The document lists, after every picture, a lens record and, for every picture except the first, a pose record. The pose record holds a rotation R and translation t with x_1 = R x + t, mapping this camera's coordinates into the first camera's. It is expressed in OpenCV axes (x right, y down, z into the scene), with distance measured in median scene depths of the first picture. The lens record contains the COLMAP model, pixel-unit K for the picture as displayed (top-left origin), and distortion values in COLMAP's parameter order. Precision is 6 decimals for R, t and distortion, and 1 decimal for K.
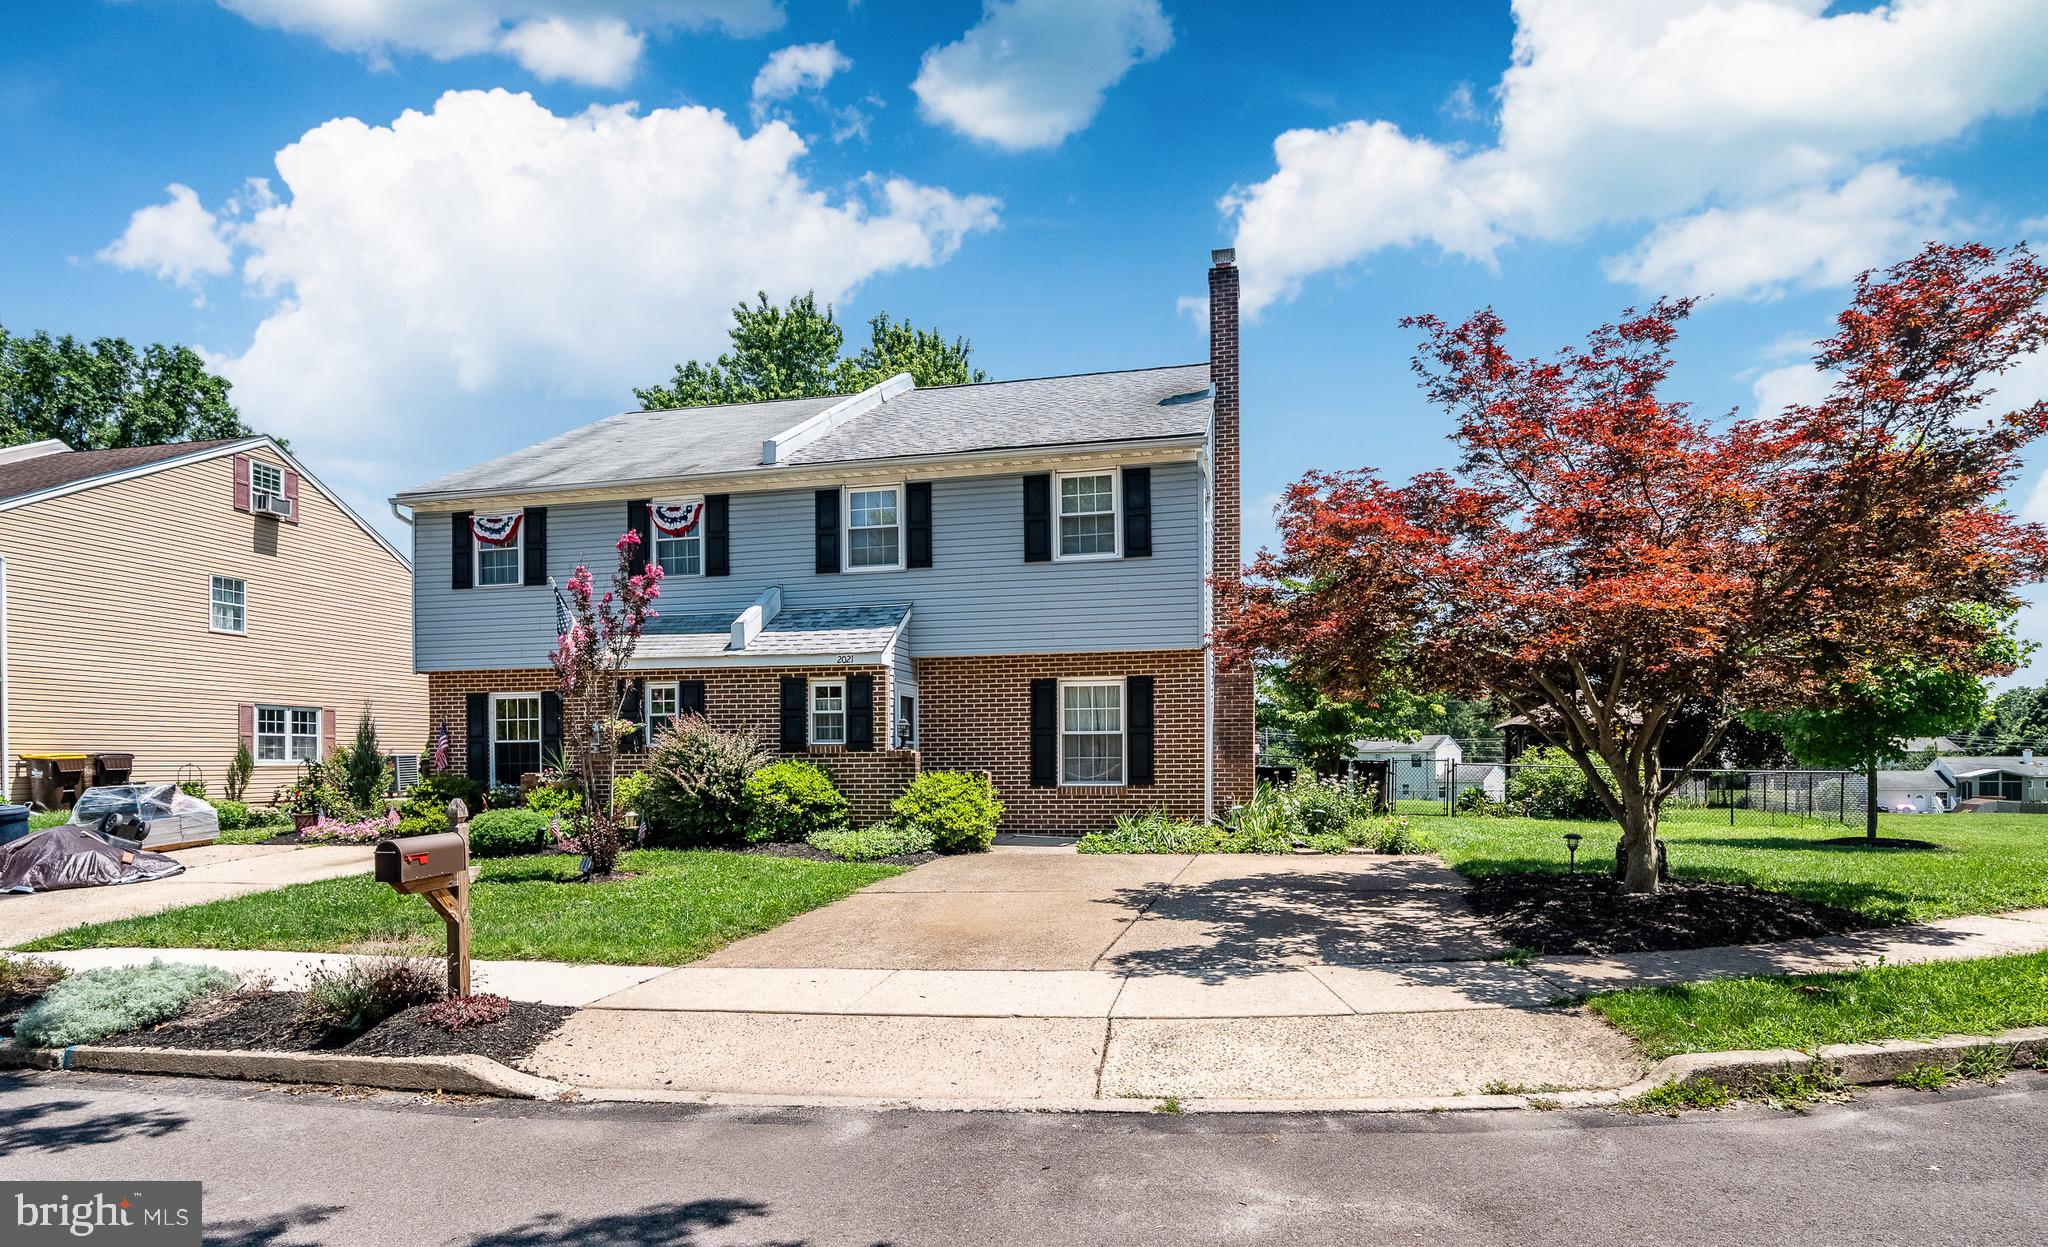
lens RADIAL K [[981.4, 0, 1024.5], [0, 981.4, 618.4], [0, 0, 1]] dist [-0.003279, 0.001406]
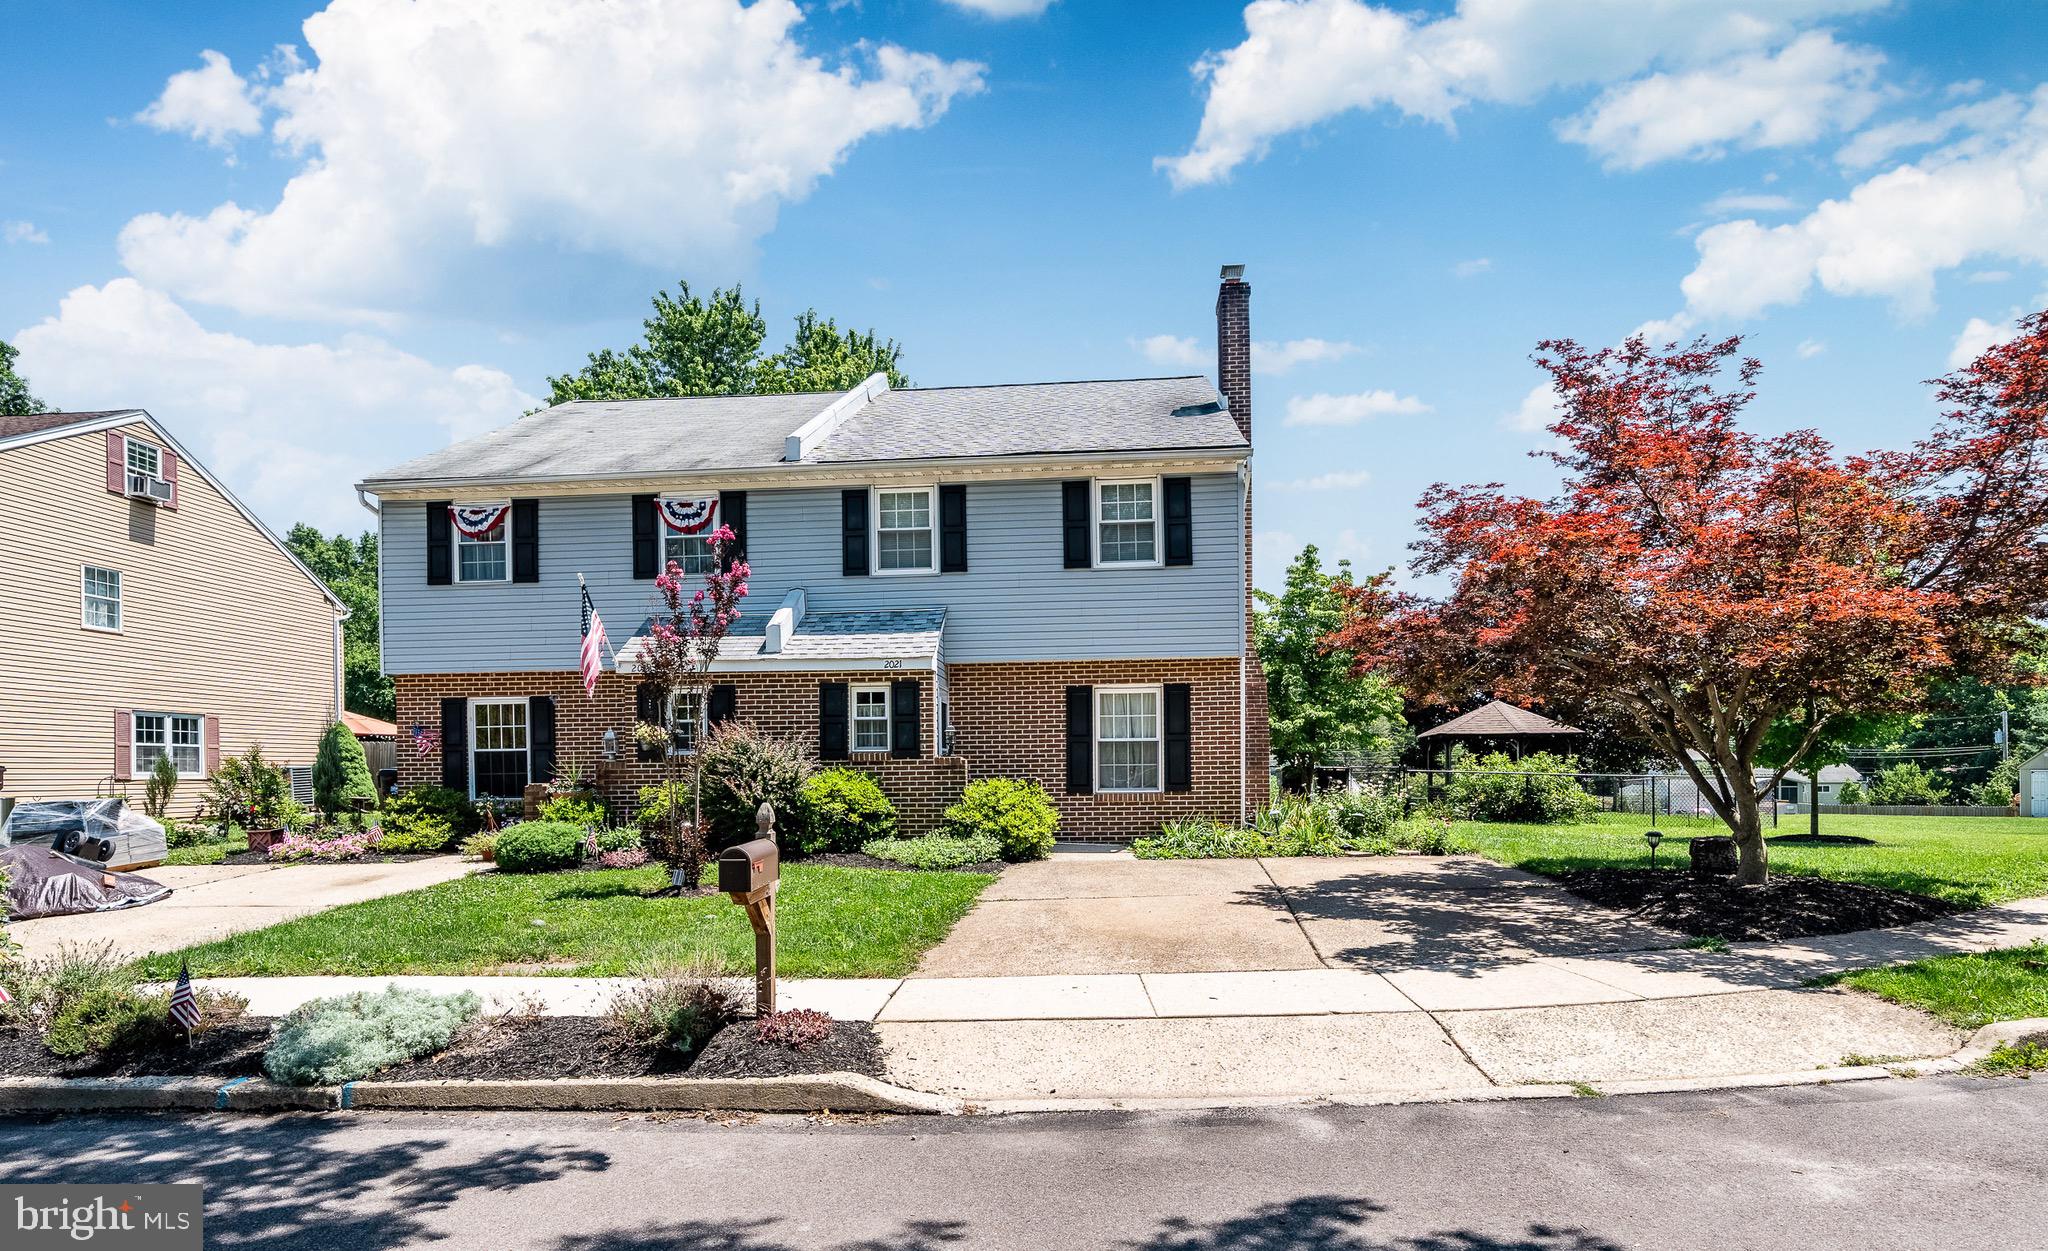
lens RADIAL K [[987.7, 0, 1023.2], [0, 987.7, 633.2], [0, 0, 1]] dist [-0.003429, 0.001660]
pose [[0.992181, 0.012834, 0.124149, -0.180186], [-0.013397, 0.999903, 0.003700, 0.005810], [-0.124090, -0.005335, 0.992257, 0.012838]]
